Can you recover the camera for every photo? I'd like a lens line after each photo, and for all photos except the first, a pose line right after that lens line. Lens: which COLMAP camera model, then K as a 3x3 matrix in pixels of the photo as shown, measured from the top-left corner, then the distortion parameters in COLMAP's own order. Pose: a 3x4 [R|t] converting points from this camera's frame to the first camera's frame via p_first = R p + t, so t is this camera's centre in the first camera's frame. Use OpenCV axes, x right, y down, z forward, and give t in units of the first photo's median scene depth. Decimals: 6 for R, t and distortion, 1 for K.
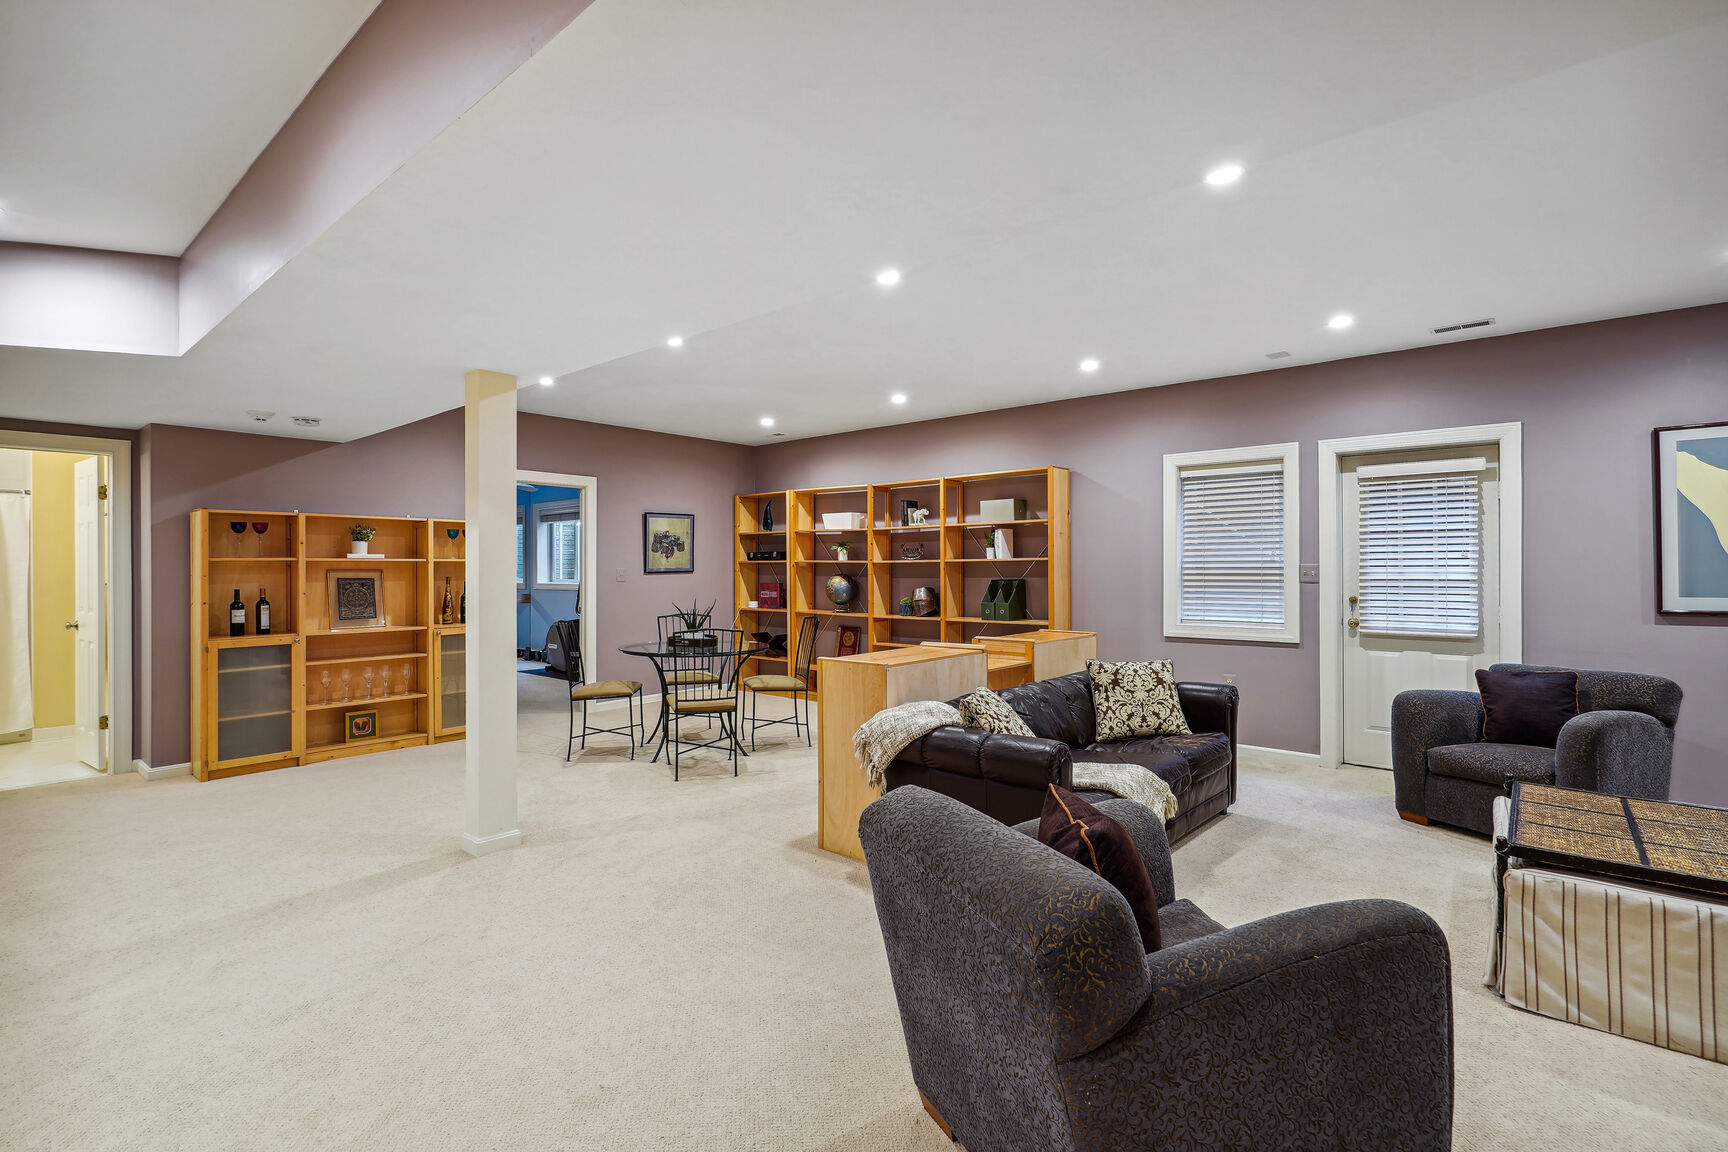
lens RADIAL K [[802.2, 0, 859.9], [0, 802.2, 563.0], [0, 0, 1]] dist [0.001167, 0.001548]
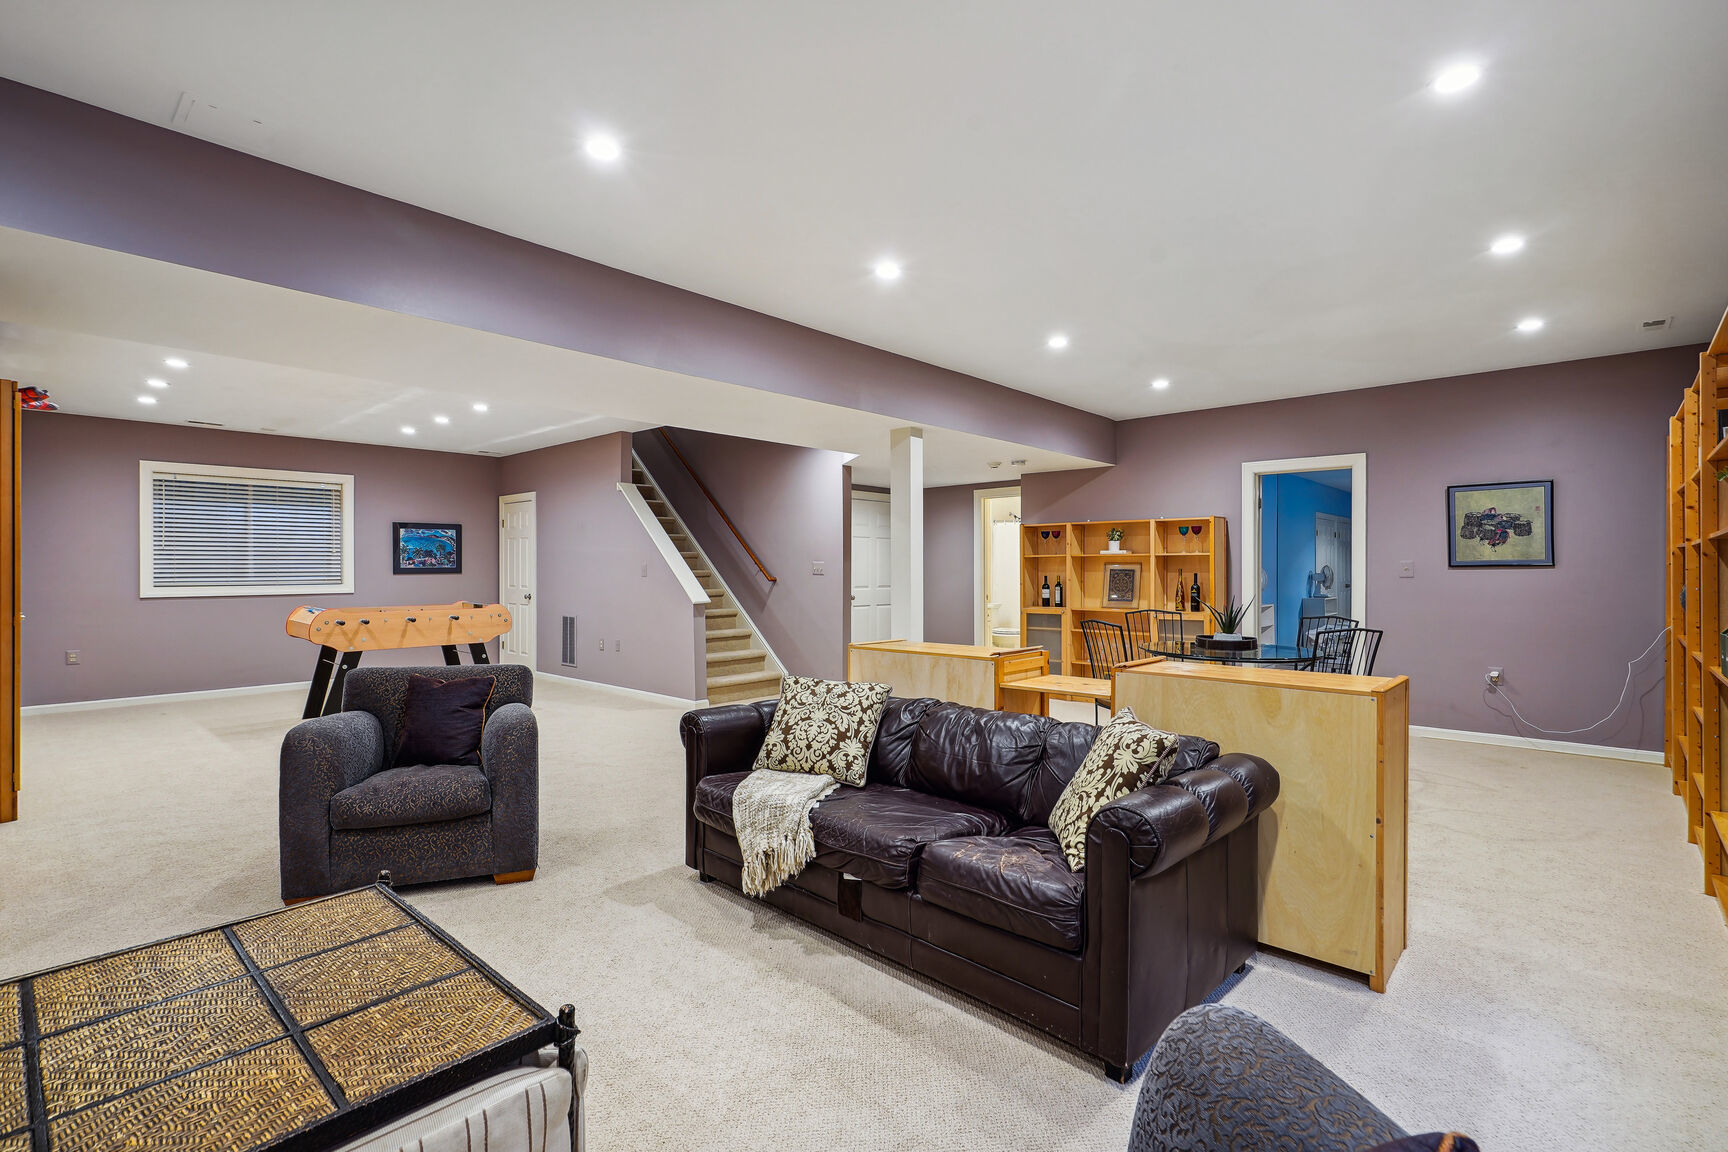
lens RADIAL K [[802.2, 0, 863.5], [0, 802.2, 571.3], [0, 0, 1]] dist [0.001167, 0.001548]
pose [[-0.042886, 0.008523, -0.999044, 0.745914], [0.007303, 0.999940, 0.008217, 0.009176], [0.999053, -0.006943, -0.042946, 0.710015]]
